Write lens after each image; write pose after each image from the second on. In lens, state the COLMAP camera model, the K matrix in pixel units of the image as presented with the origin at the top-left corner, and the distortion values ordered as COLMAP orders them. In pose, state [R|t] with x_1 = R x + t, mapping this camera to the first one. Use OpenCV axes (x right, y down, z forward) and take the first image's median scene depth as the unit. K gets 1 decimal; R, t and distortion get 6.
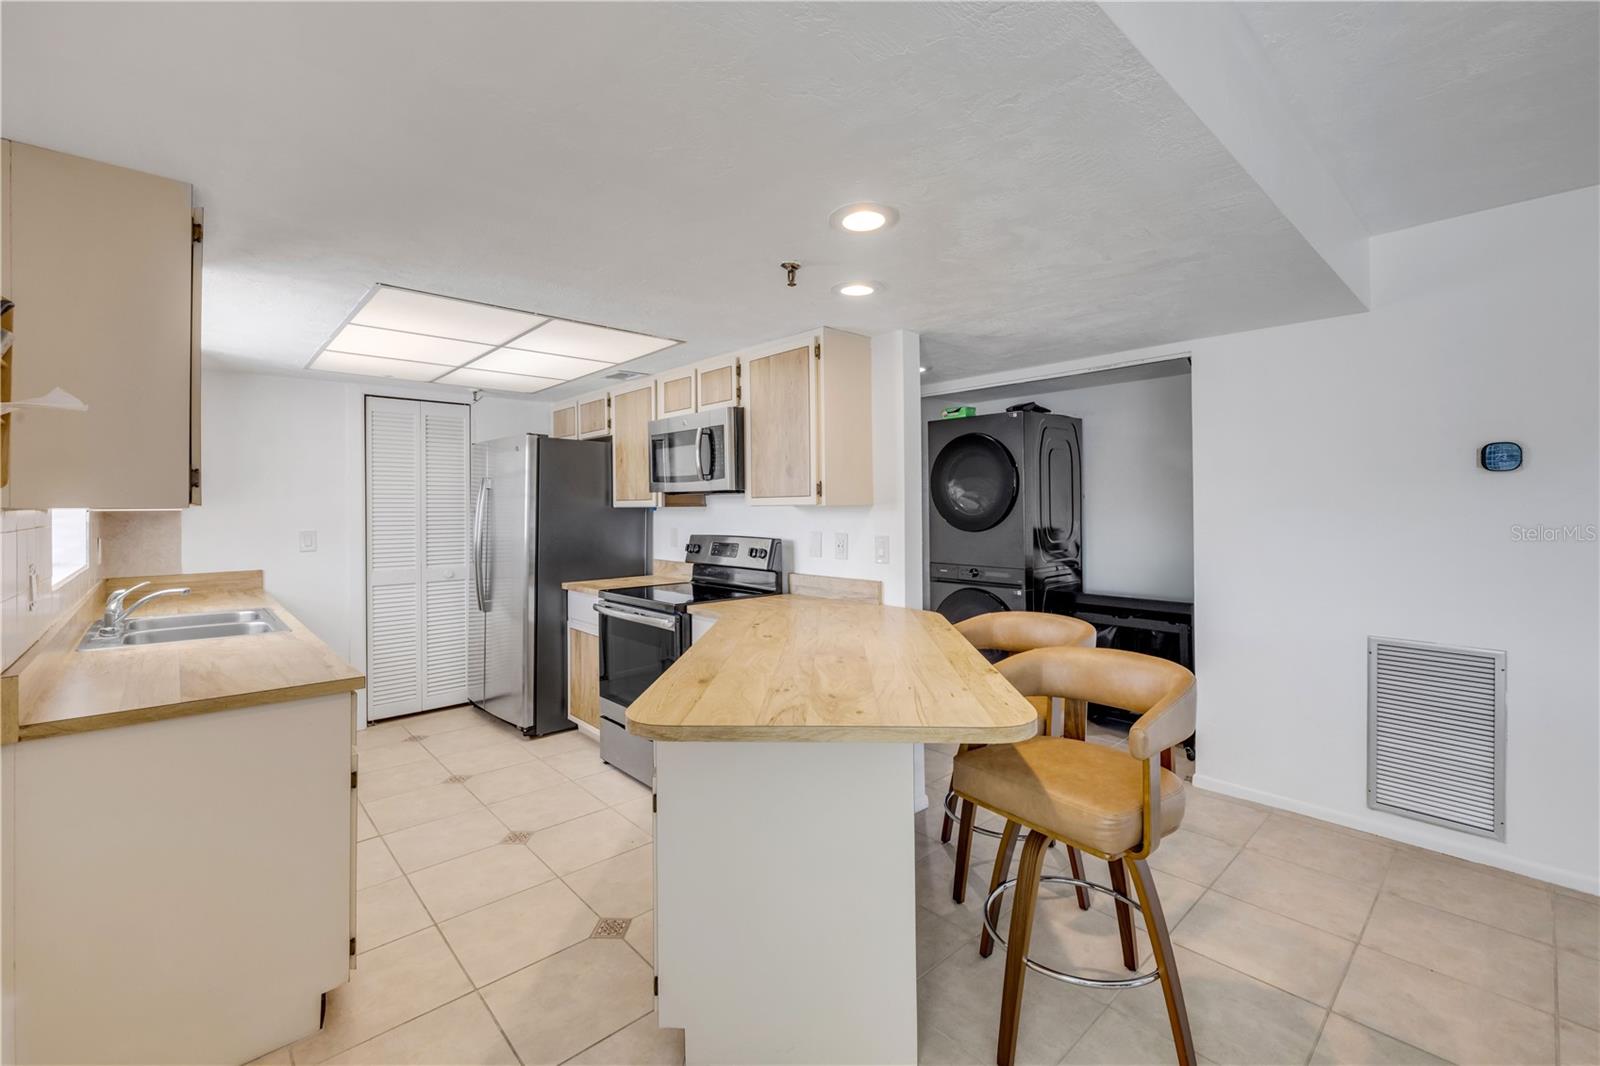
lens RADIAL K [[681.2, 0, 799.9], [0, 681.2, 501.3], [0, 0, 1]] dist [-0.001399, -0.000157]
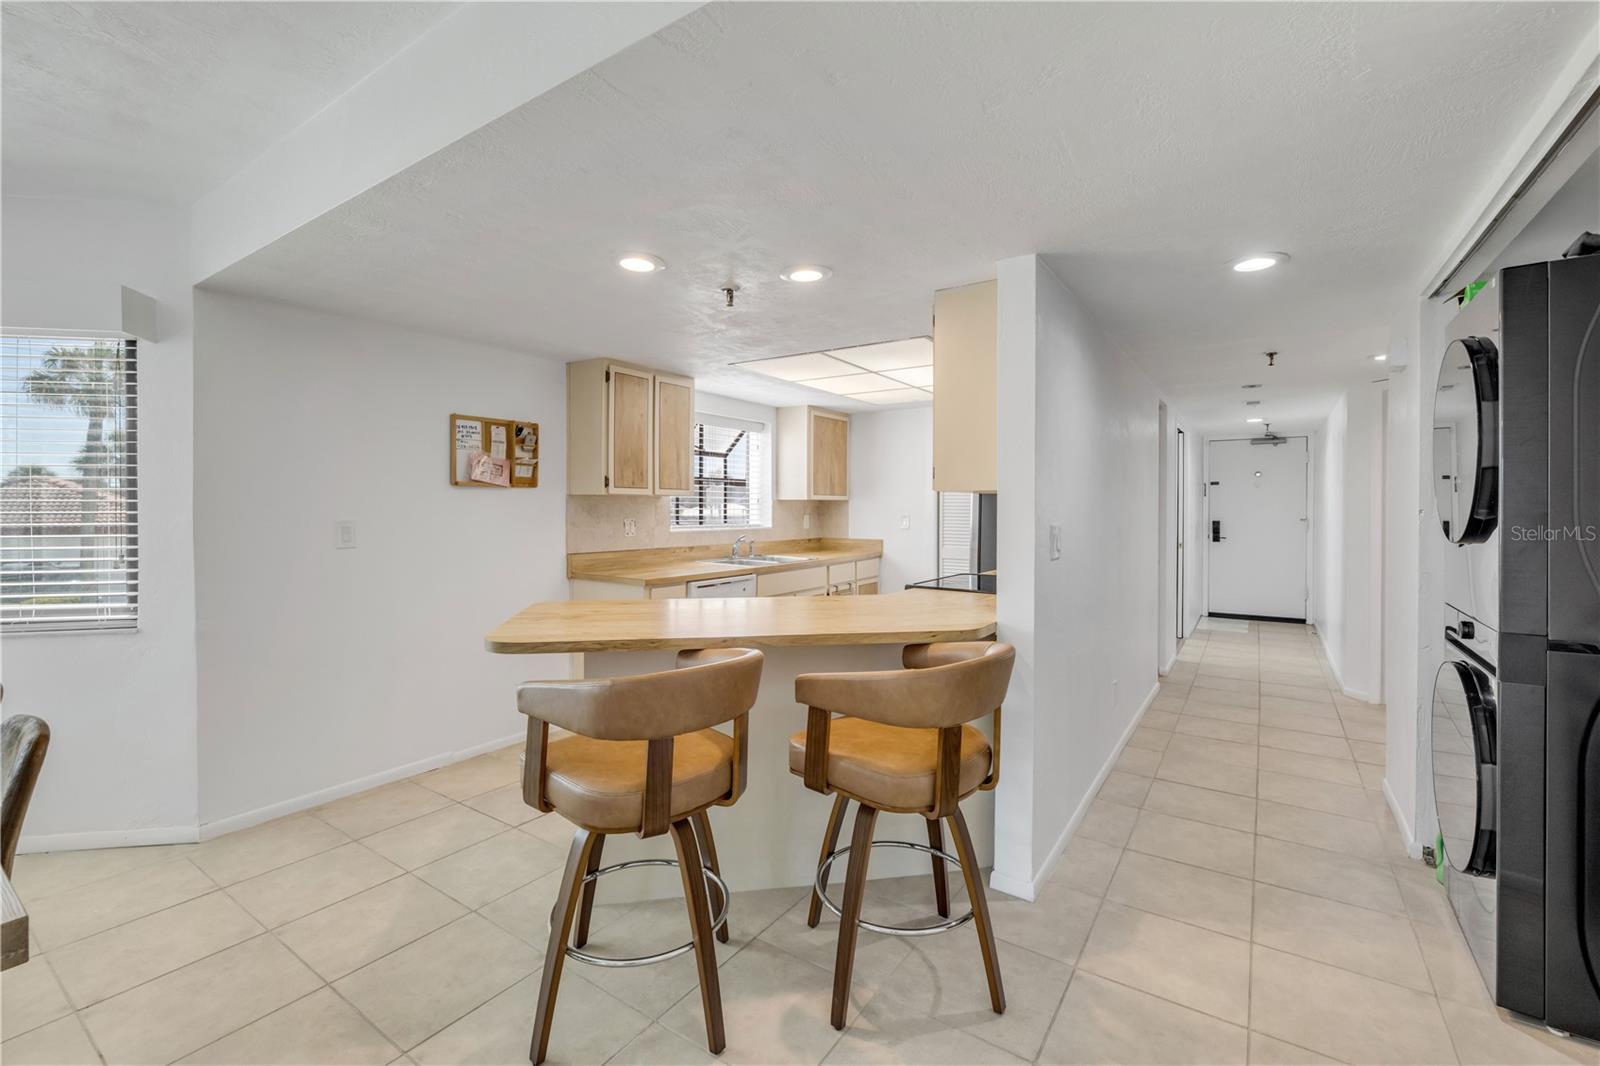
lens RADIAL K [[684.5, 0, 800.1], [0, 684.5, 512.3], [0, 0, 1]] dist [-0.000173, -0.000124]
pose [[0.231582, 0.015025, -0.972699, 0.732308], [0.002225, 0.999870, 0.015975, 0.016452], [0.972813, -0.005864, 0.231518, 0.513336]]
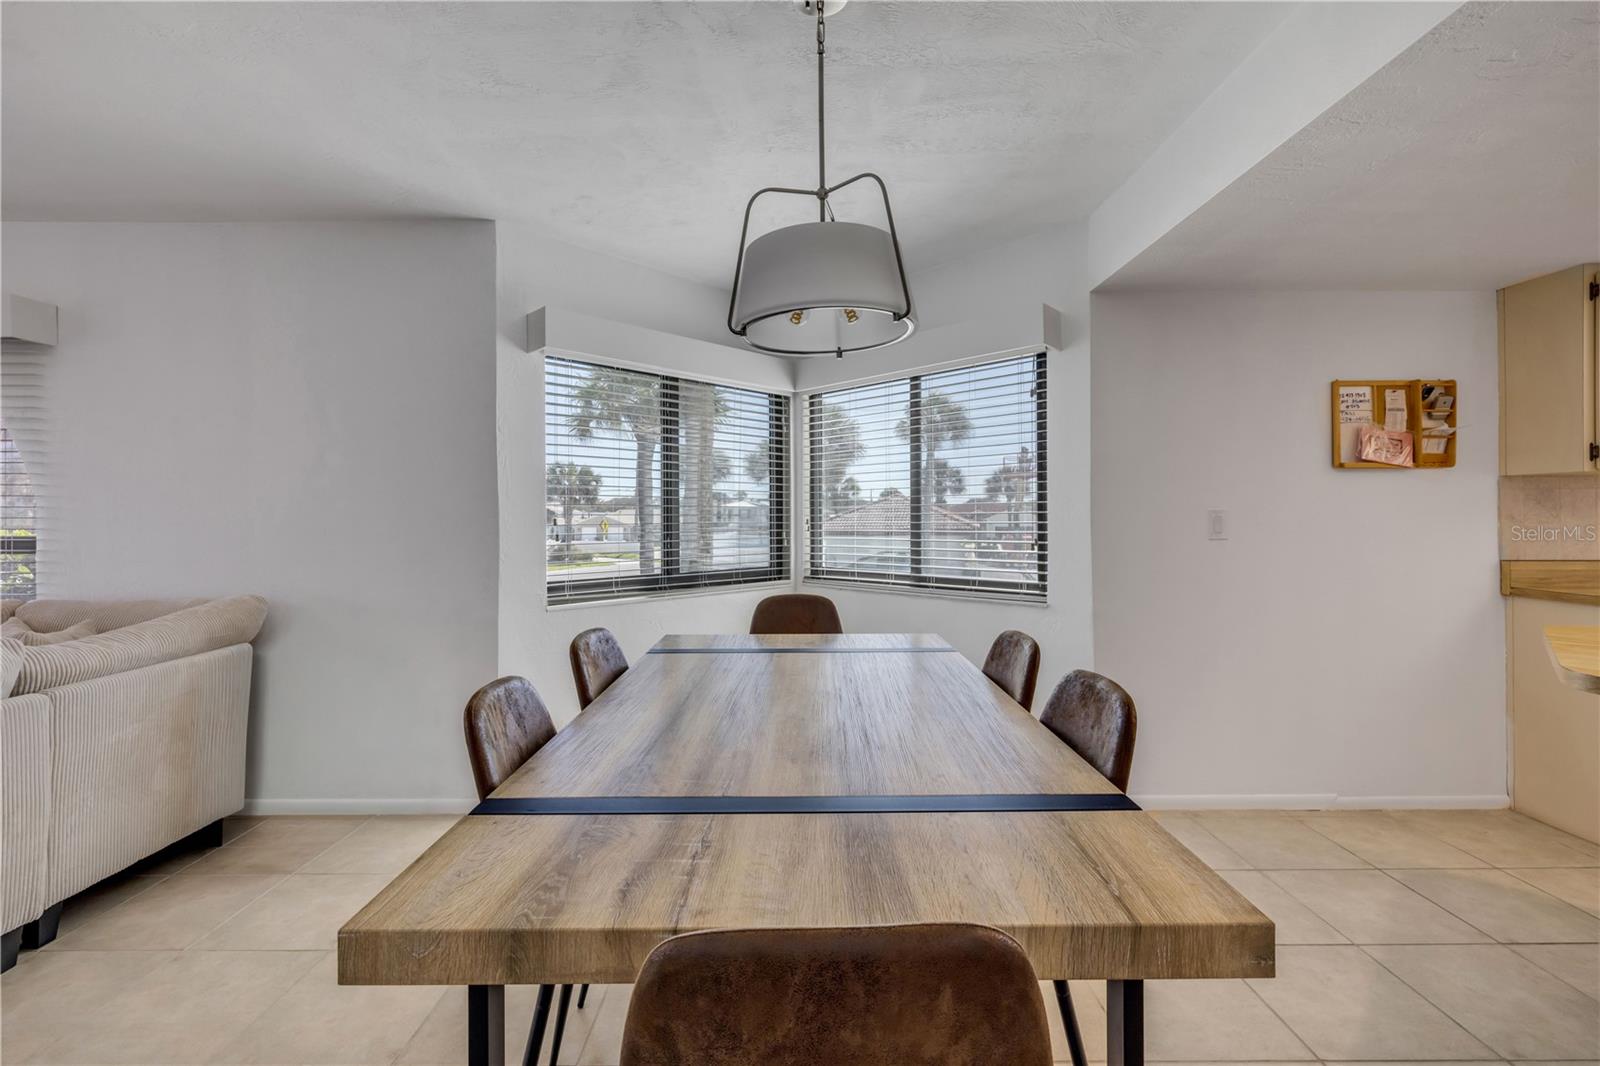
lens RADIAL K [[684.5, 0, 800.1], [0, 684.5, 512.3], [0, 0, 1]] dist [-0.000173, -0.000124]
pose [[-0.672905, 0.006722, -0.739698, 0.678902], [0.014425, 0.999888, -0.004036, 0.038545], [0.739588, -0.013386, -0.672927, 0.331033]]
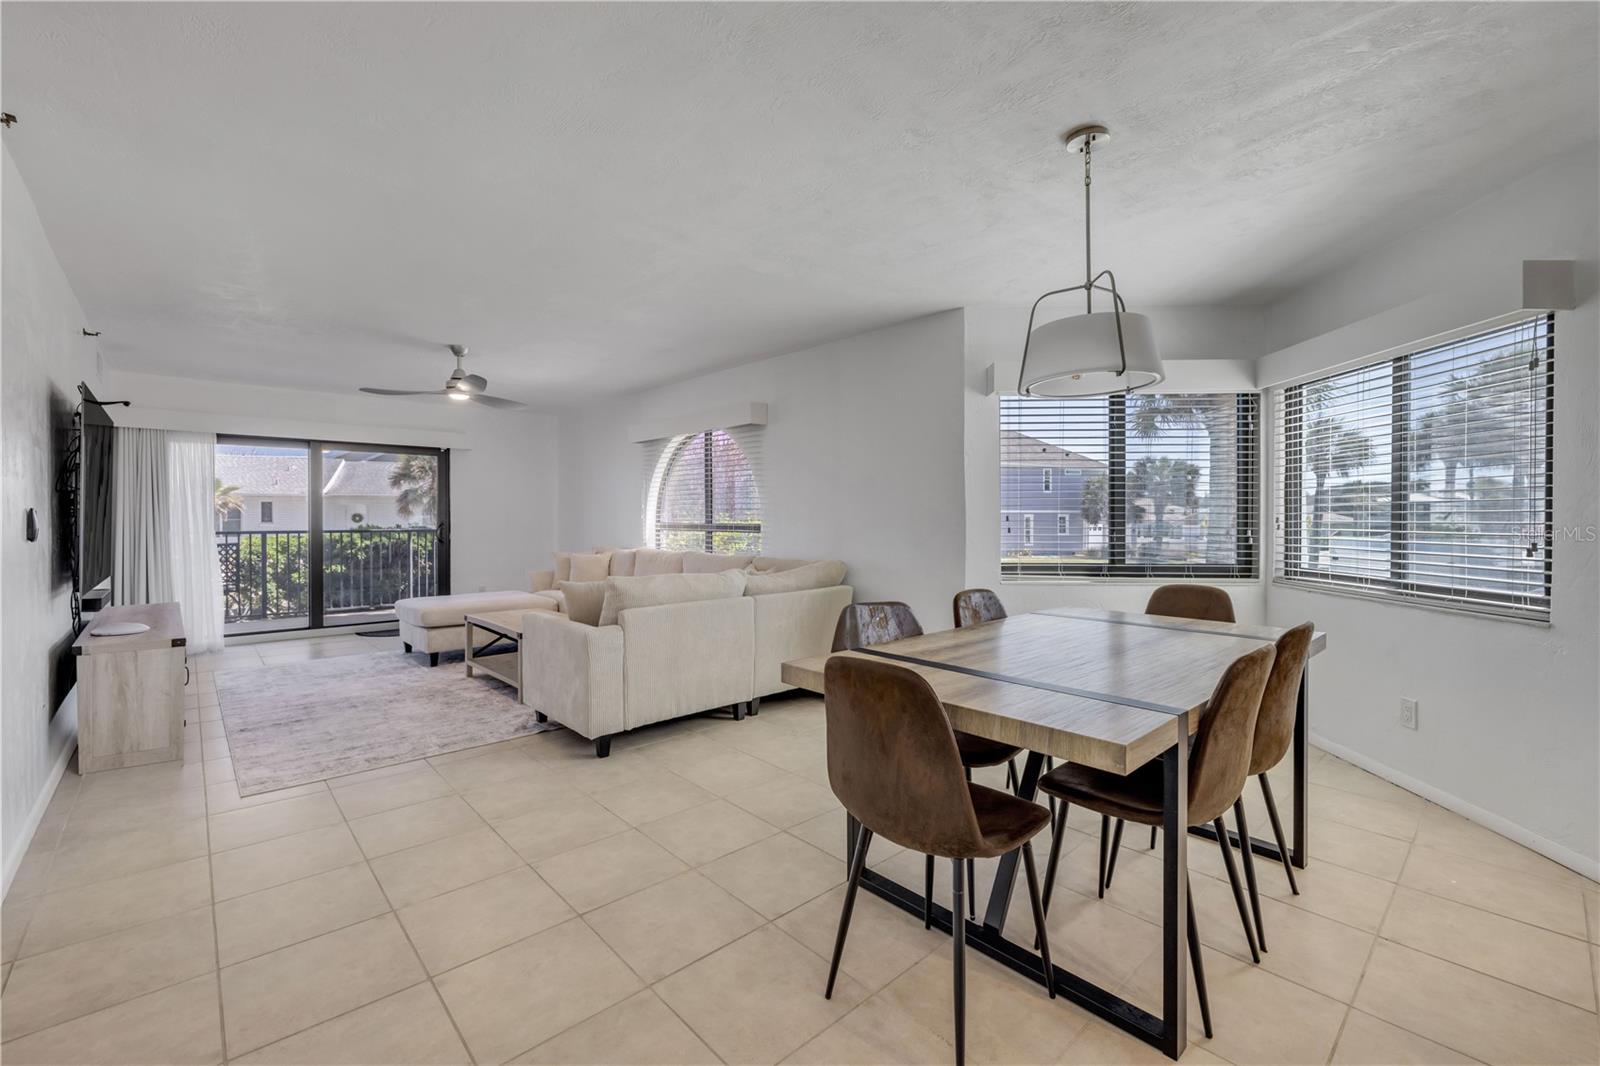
lens RADIAL K [[677.8, 0, 795.6], [0, 677.8, 517.6], [0, 0, 1]] dist [0.000112, 0.000149]
pose [[-0.999939, 0.010479, 0.003376, 0.604475], [0.010471, 0.999942, -0.002402, 0.040148], [-0.003401, -0.002366, -0.999991, 0.670403]]
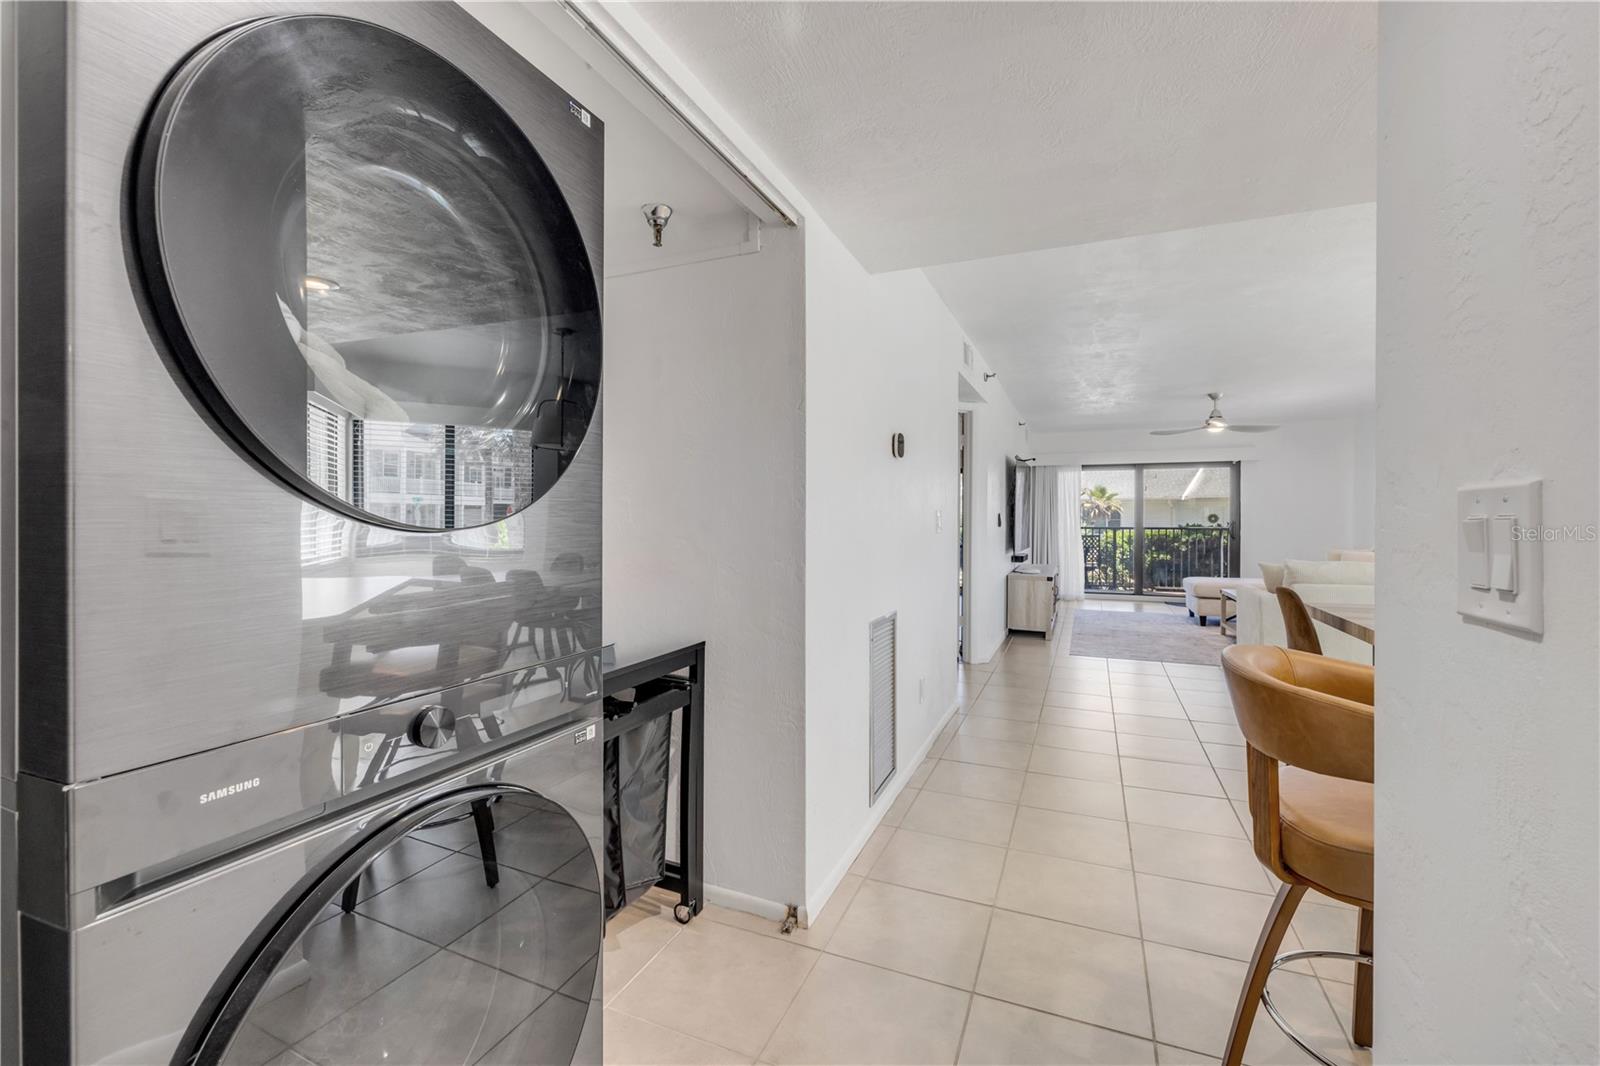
lens RADIAL K [[693.1, 0, 798.5], [0, 693.1, 524.8], [0, 0, 1]] dist [0.005763, 0.000361]
pose [[-0.421623, -0.000036, 0.906771, 0.010812], [-0.000525, 1.000000, -0.000205, 0.051207], [-0.906771, -0.000562, -0.421623, 1.180089]]
